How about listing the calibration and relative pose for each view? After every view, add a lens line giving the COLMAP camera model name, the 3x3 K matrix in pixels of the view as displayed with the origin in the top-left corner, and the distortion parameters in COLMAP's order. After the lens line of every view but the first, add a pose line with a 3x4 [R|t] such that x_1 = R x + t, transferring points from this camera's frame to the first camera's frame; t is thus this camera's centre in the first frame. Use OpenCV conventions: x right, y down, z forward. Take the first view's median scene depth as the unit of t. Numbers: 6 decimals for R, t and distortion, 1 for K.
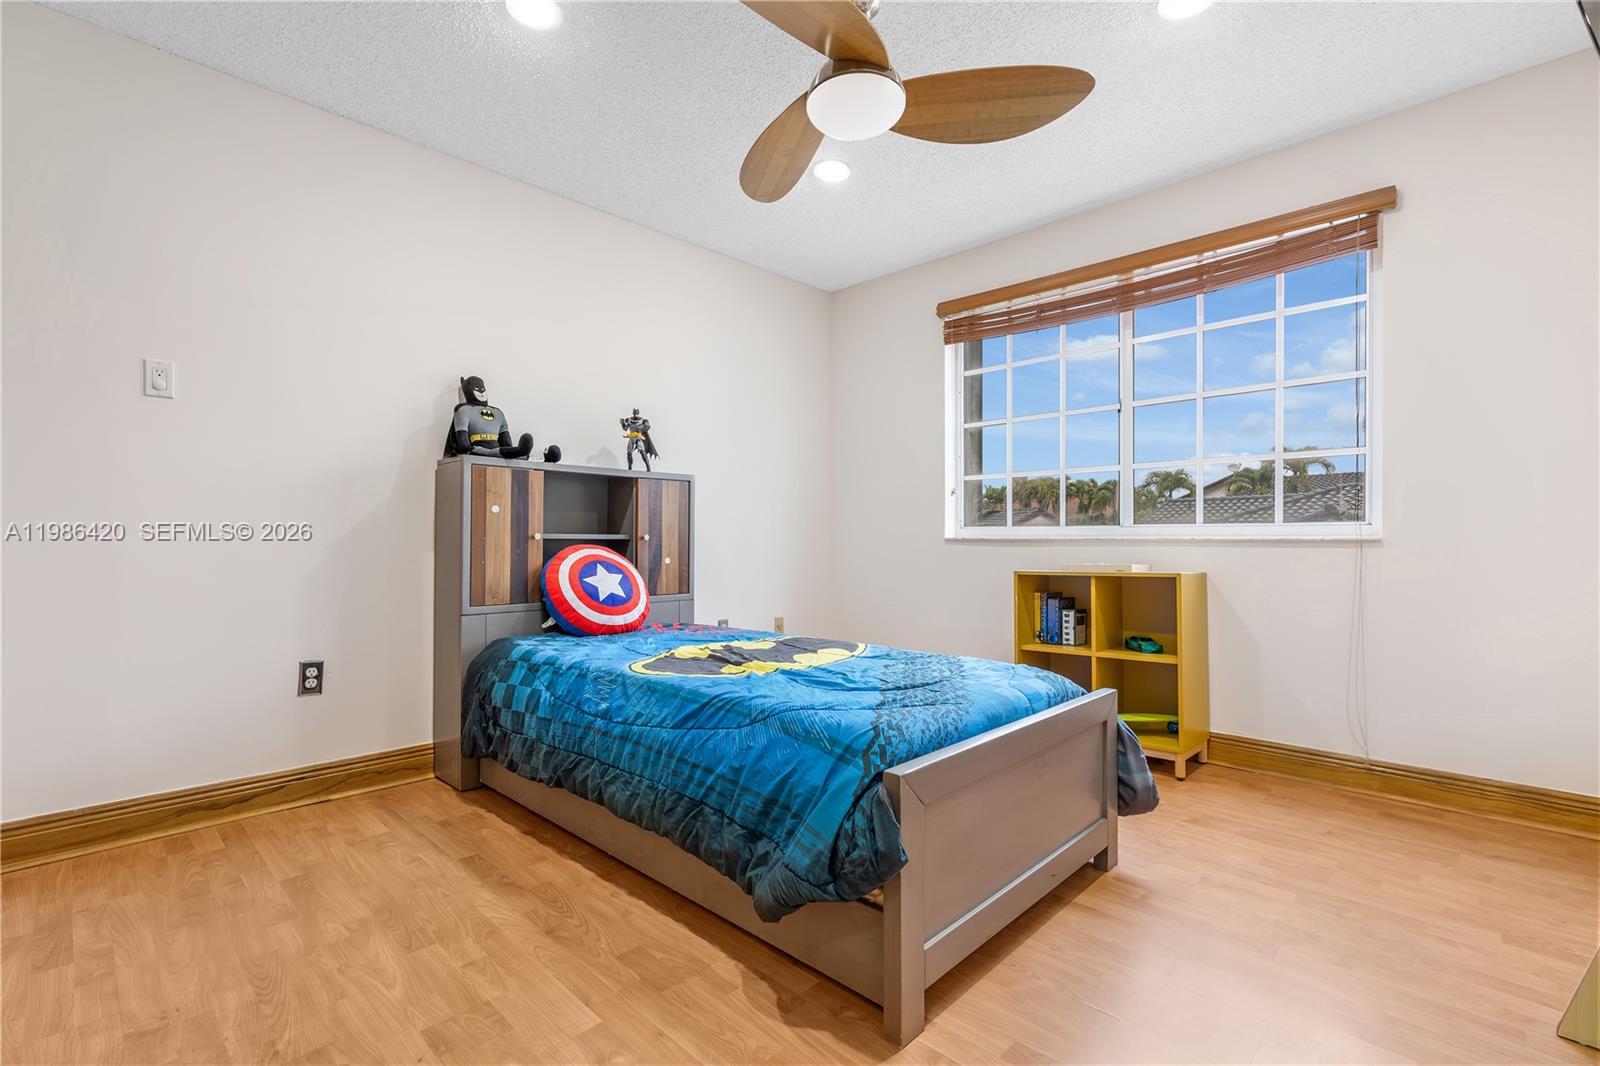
lens RADIAL K [[722.5, 0, 800.0], [0, 722.5, 533.0], [0, 0, 1]] dist [-0.001400, -0.000133]
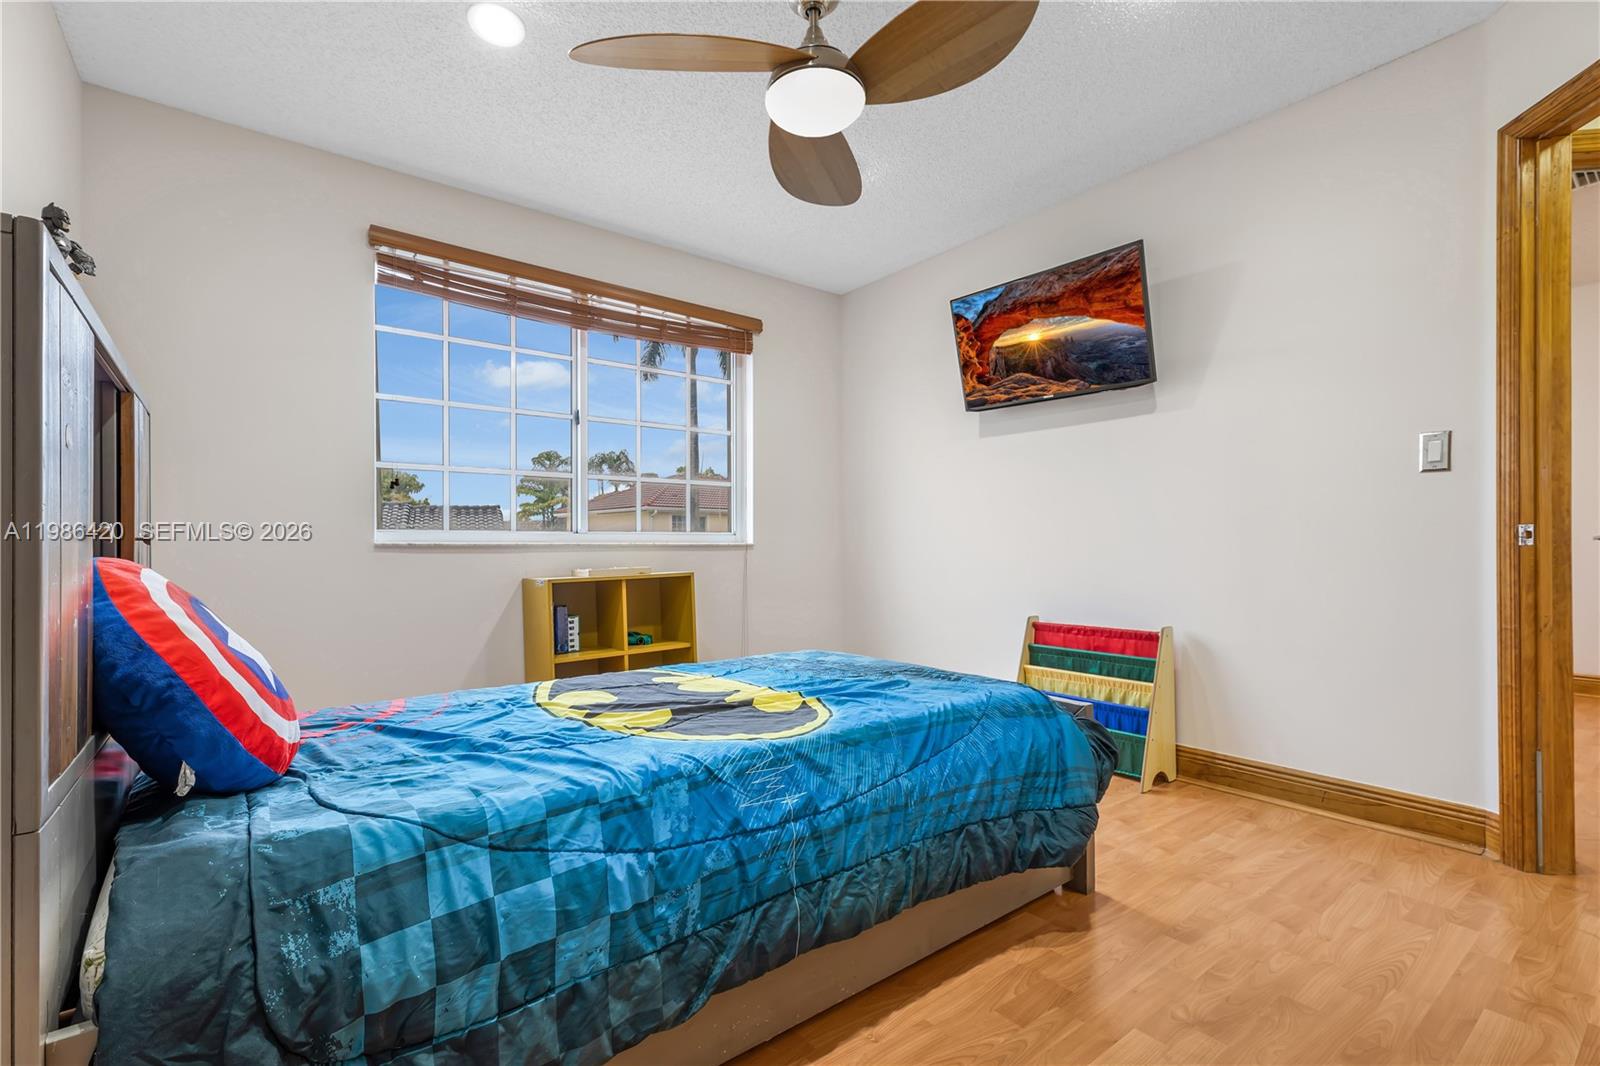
lens RADIAL K [[716.2, 0, 800.0], [0, 716.2, 533.0], [0, 0, 1]] dist [0.001278, 0.000005]
pose [[0.136510, 0.017776, 0.990479, -0.706616], [-0.006479, 0.999834, -0.017051, 0.009256], [-0.990618, -0.004090, 0.136602, 0.706868]]
